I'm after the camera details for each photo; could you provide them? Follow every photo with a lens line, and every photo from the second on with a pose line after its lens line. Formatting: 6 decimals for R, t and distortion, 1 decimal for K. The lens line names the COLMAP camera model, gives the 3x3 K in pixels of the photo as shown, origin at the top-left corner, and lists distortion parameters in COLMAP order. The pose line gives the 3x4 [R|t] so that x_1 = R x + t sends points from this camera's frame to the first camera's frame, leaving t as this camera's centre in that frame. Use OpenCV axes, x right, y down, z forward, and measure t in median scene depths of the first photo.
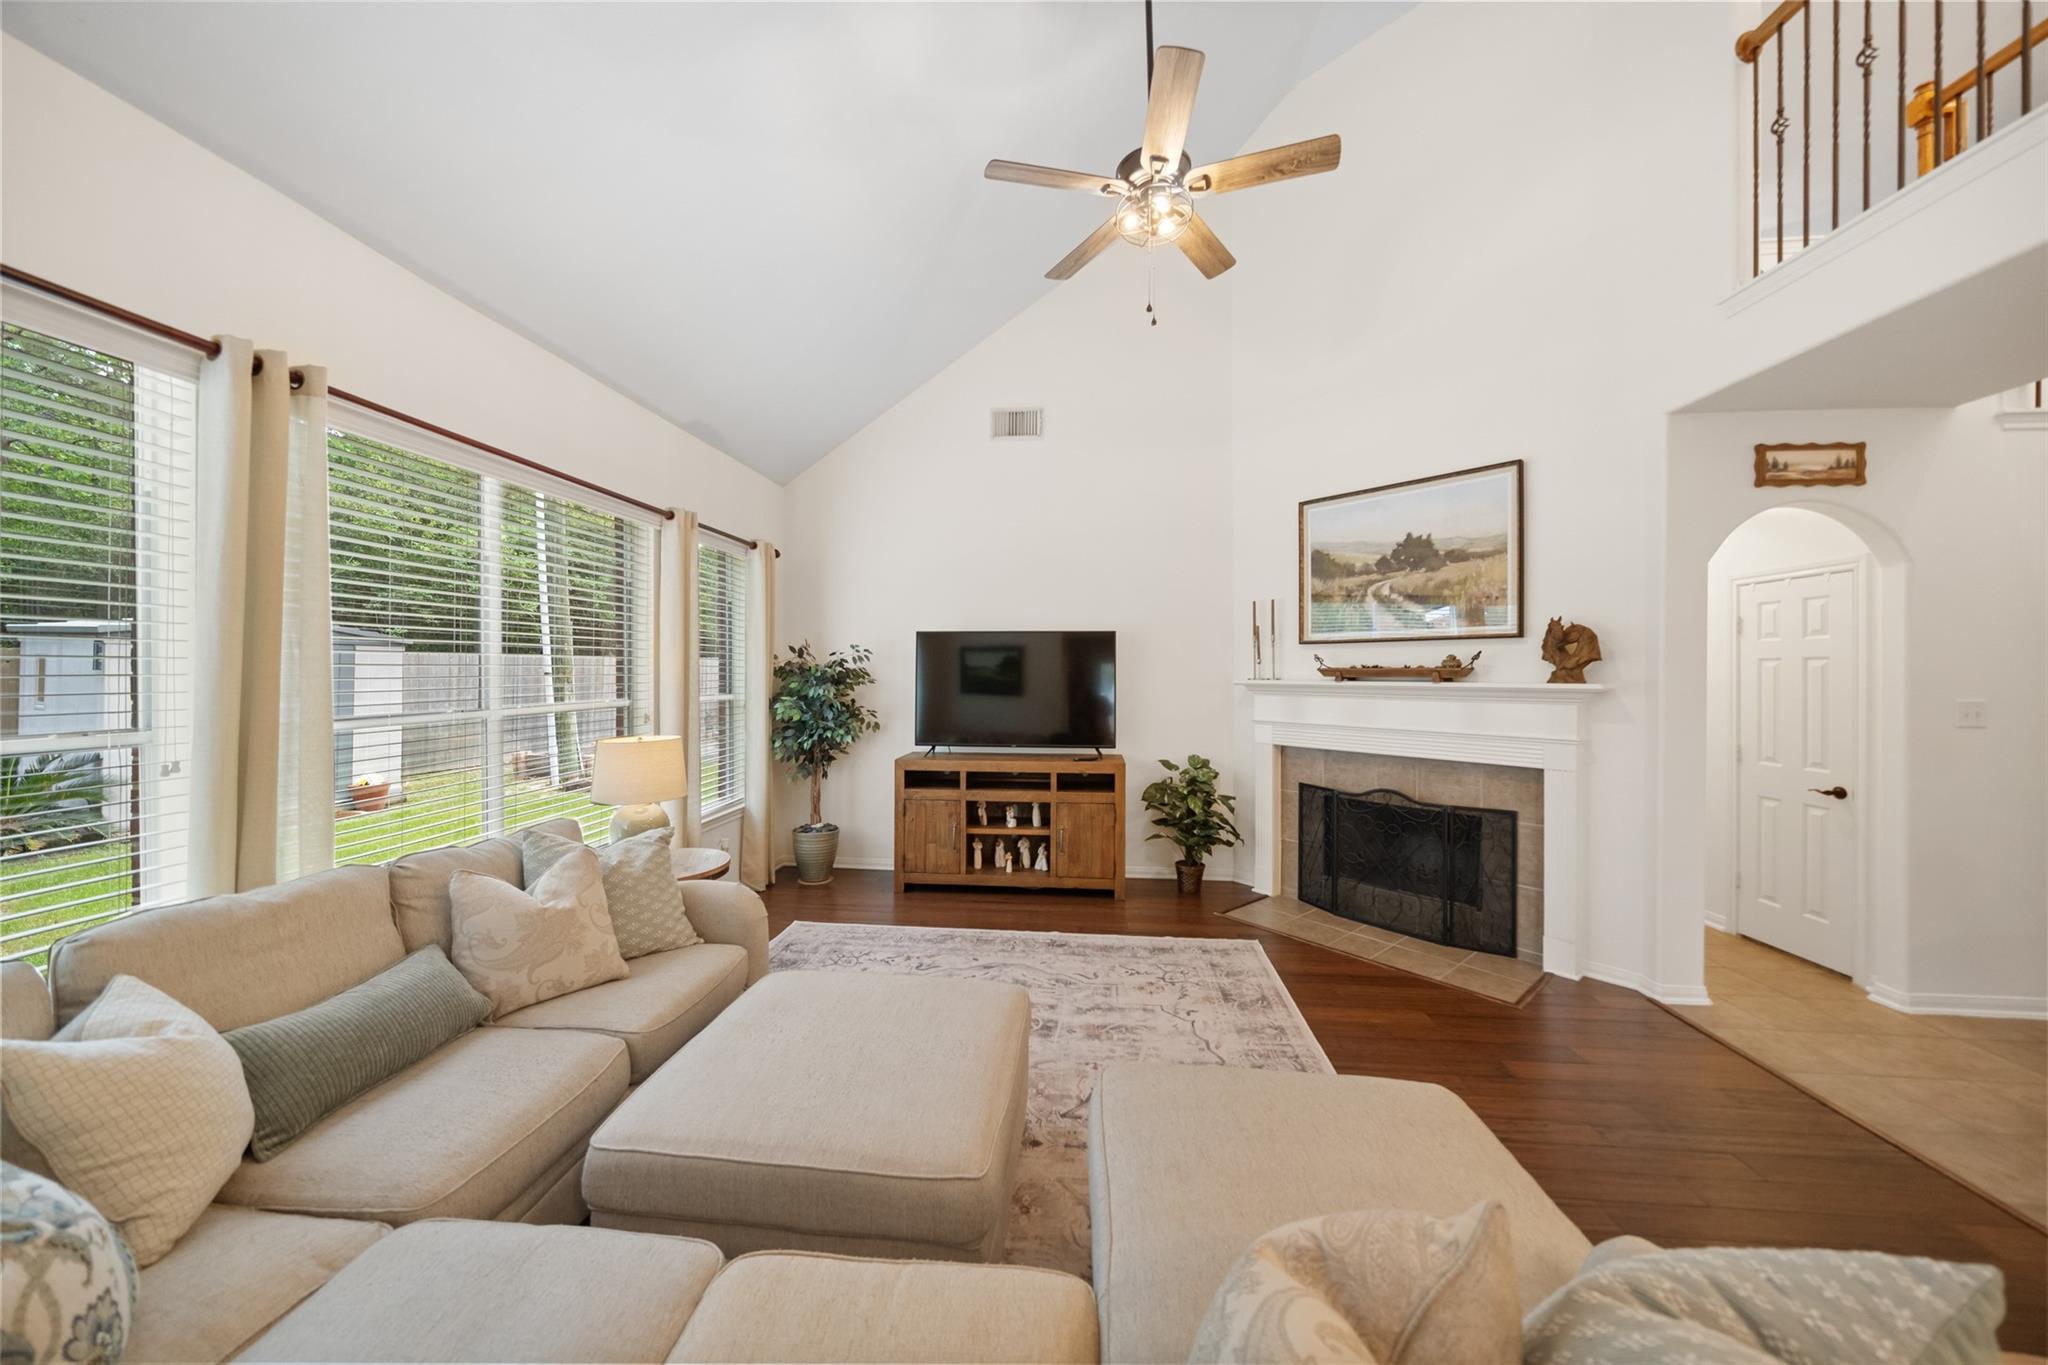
lens RADIAL K [[705.3, 0, 1026.4], [0, 705.3, 667.3], [0, 0, 1]] dist [-0.008088, 0.000236]
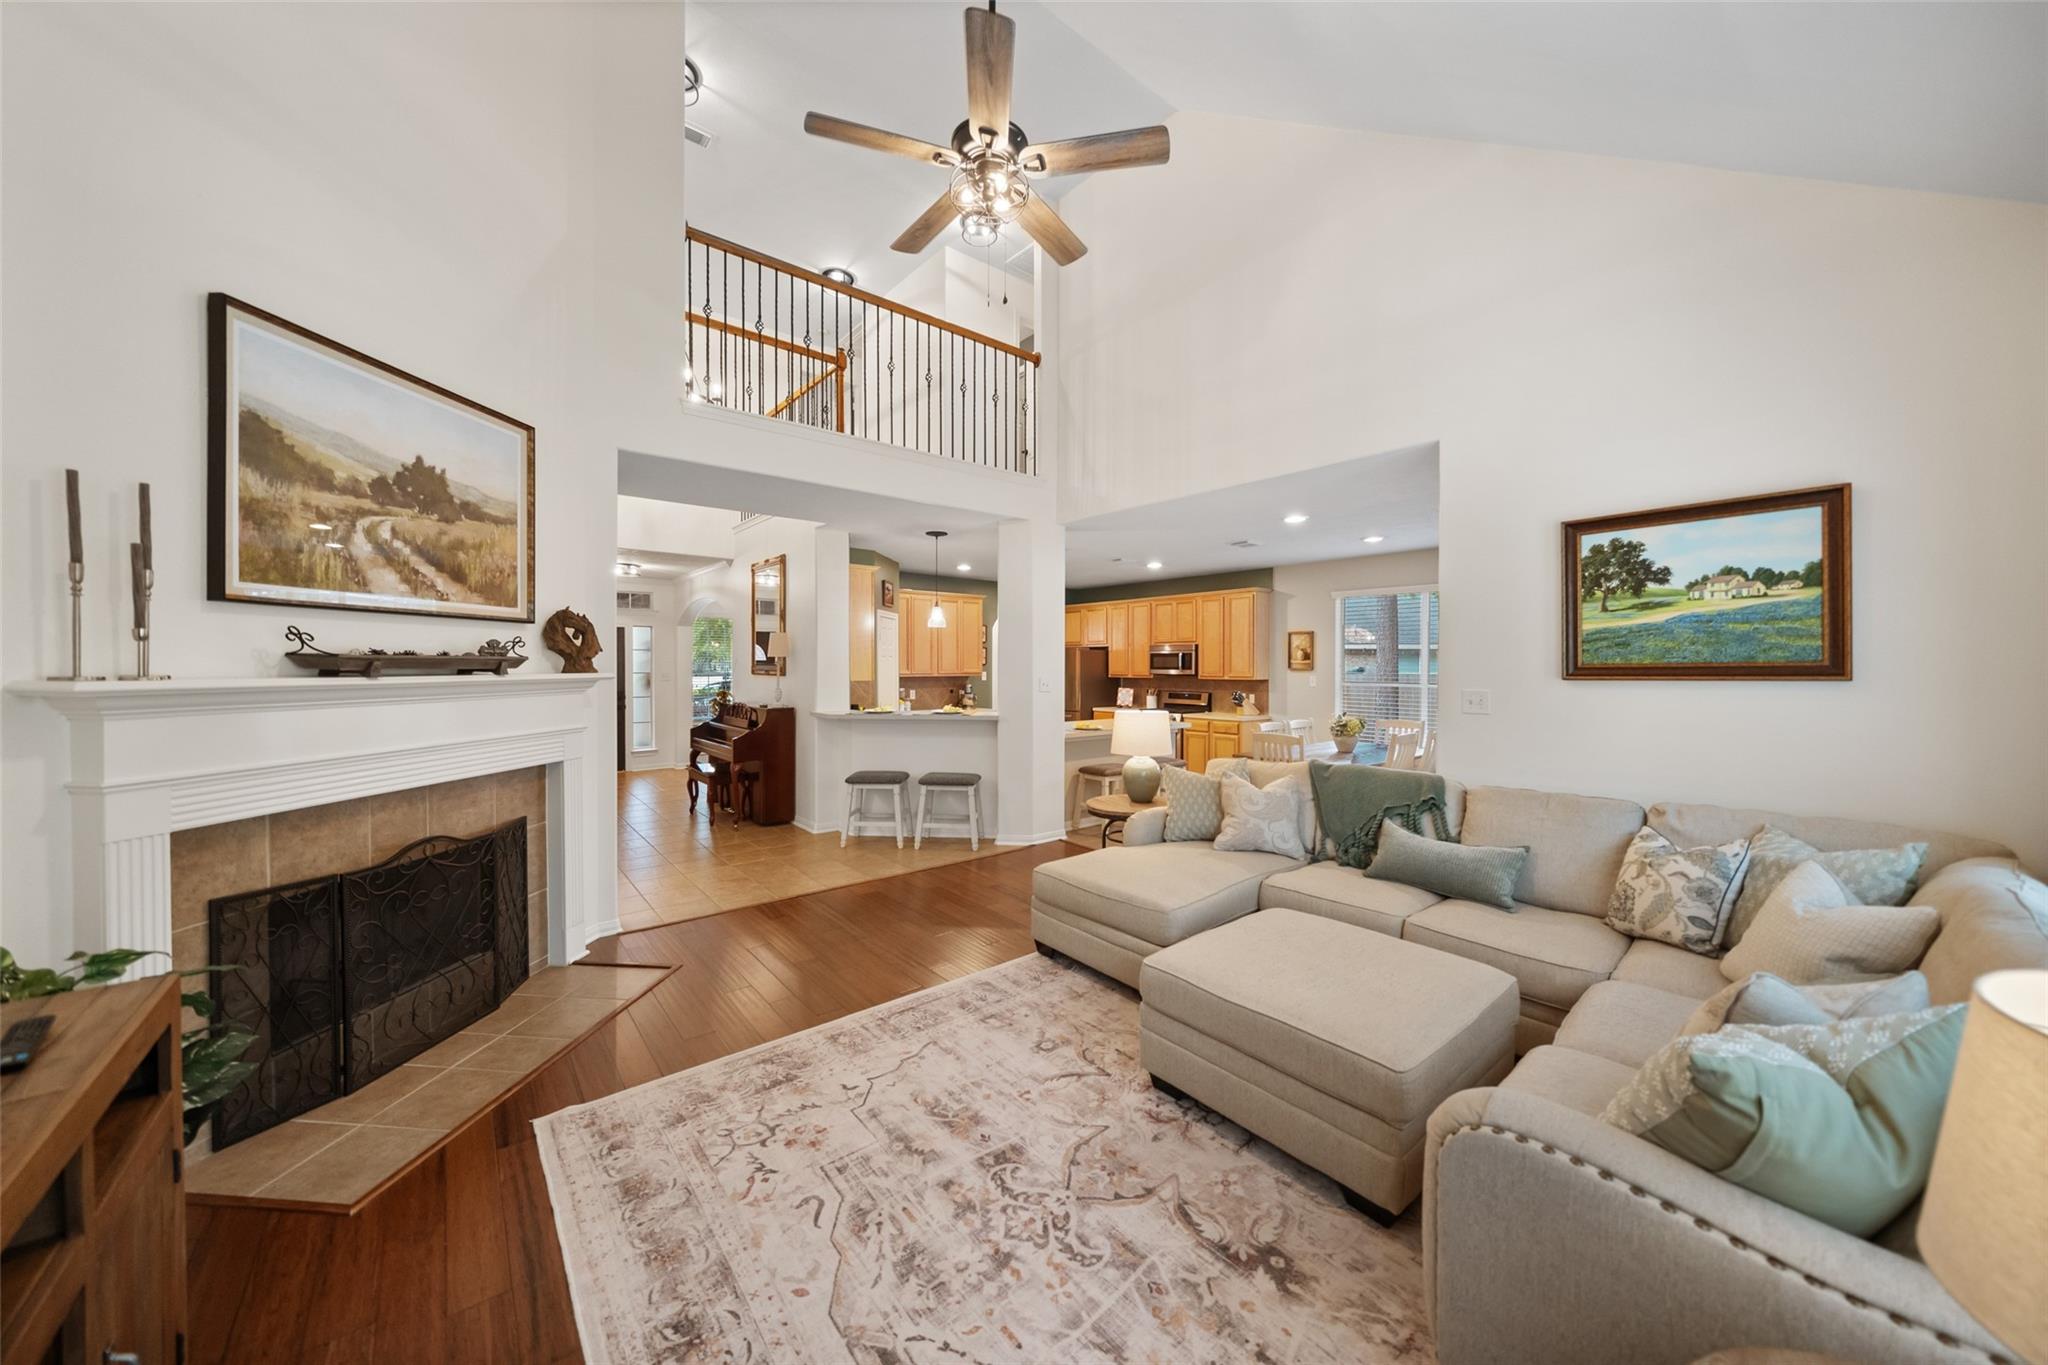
lens RADIAL K [[705.3, 0, 1024.9], [0, 705.3, 672.5], [0, 0, 1]] dist [-0.008088, 0.000236]
pose [[-0.711229, -0.012876, 0.702843, -0.356696], [-0.008962, 0.999917, 0.009250, 0.006185], [-0.702904, 0.000280, -0.711285, 1.093630]]
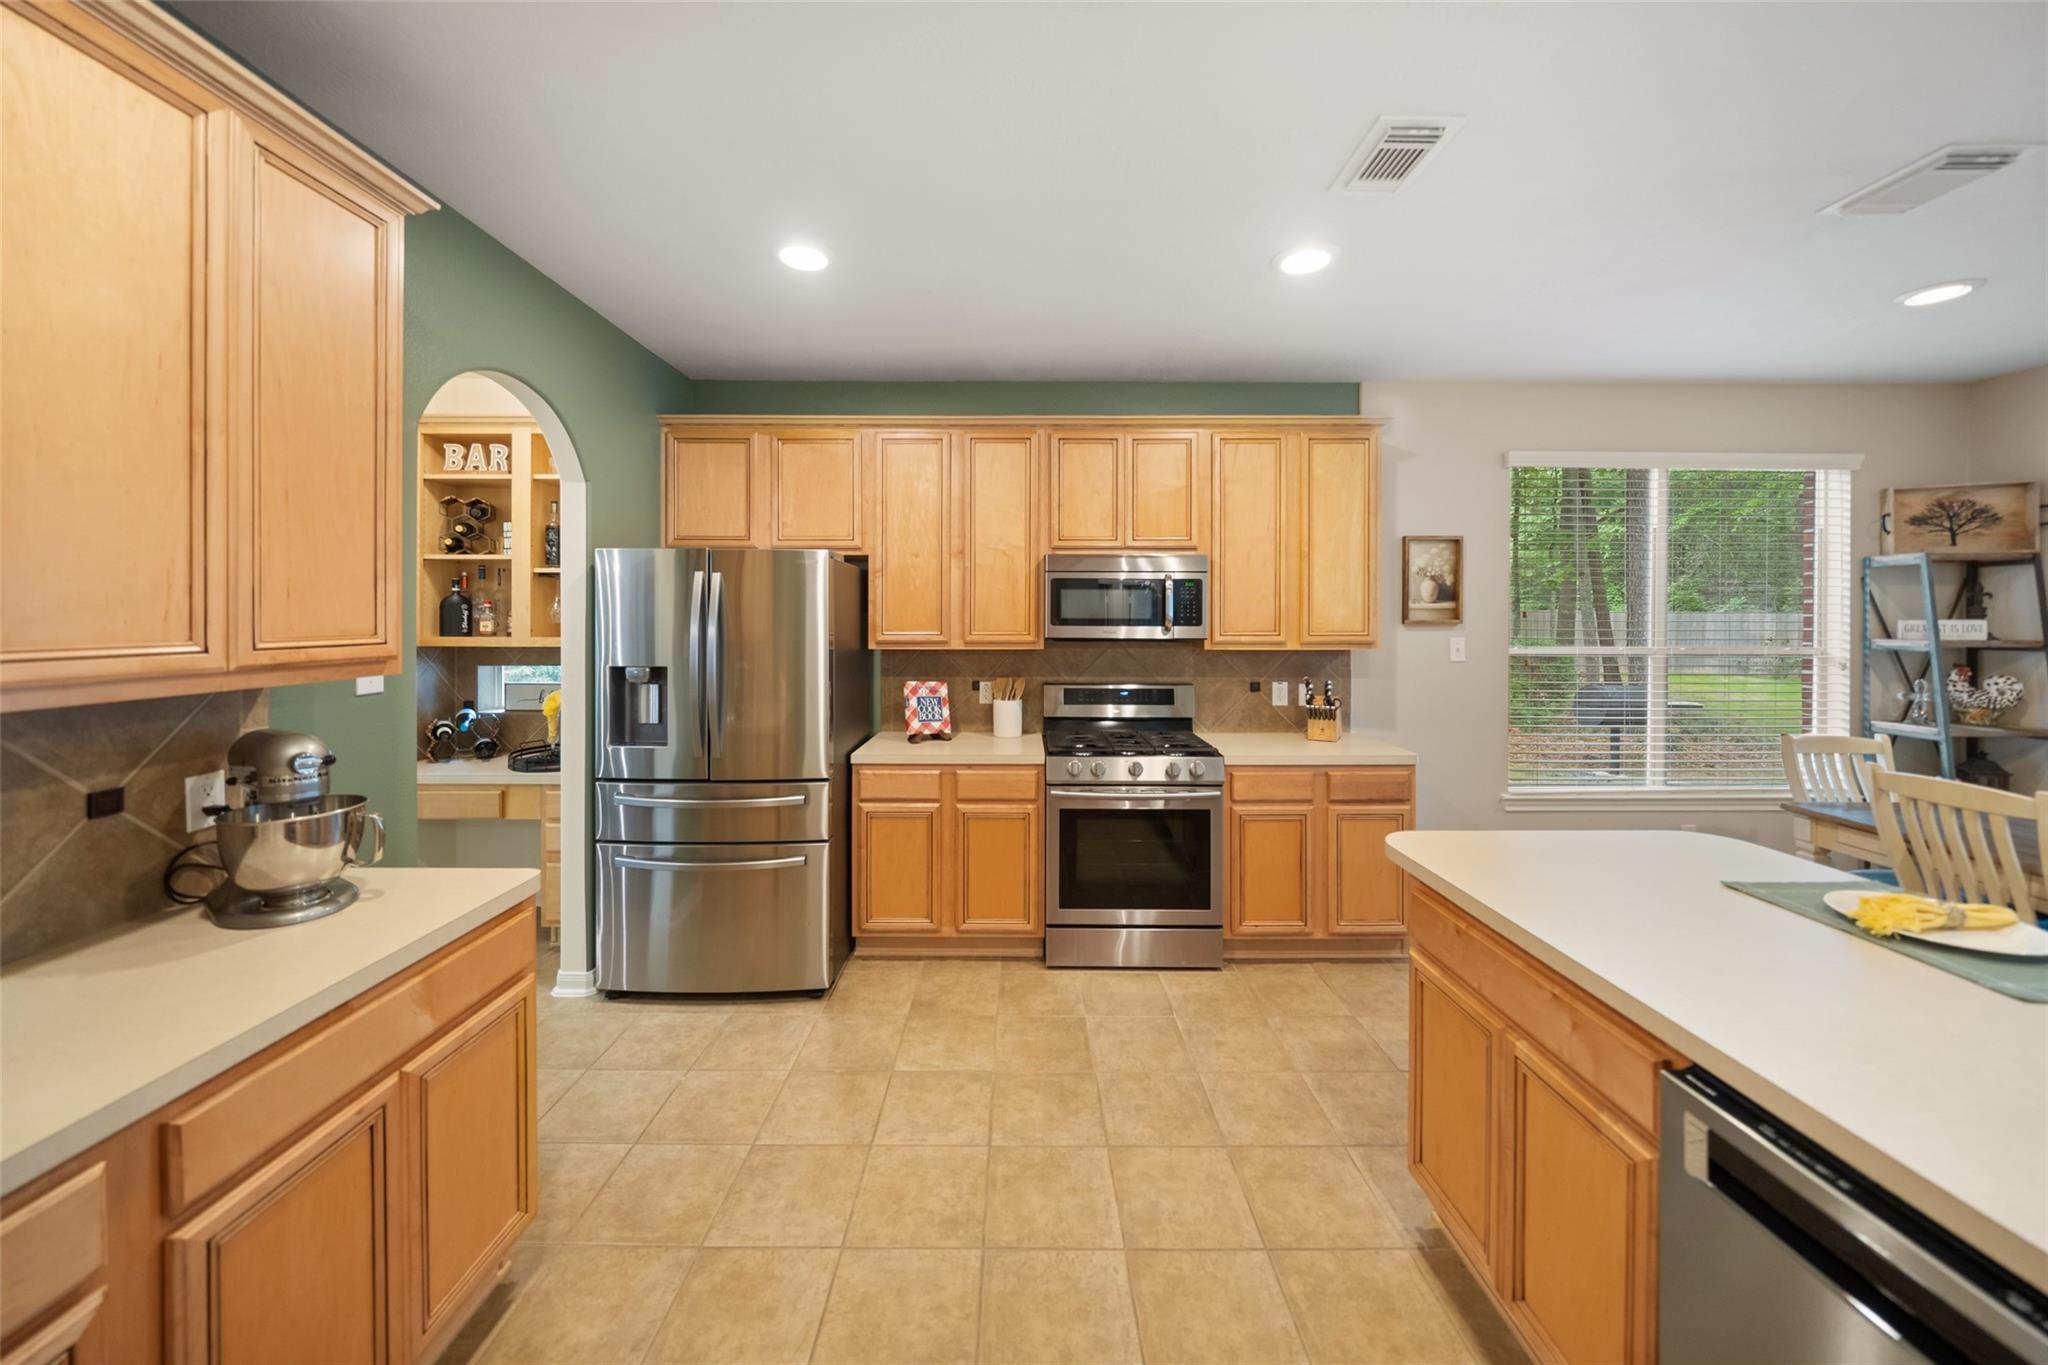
lens RADIAL K [[705.3, 0, 1026.8], [0, 705.3, 628.7], [0, 0, 1]] dist [-0.008088, 0.000236]
pose [[-0.995312, -0.002797, -0.096679, 1.105462], [-0.003554, 0.999964, 0.007661, 0.011307], [0.096654, 0.007969, -0.995286, -0.073744]]
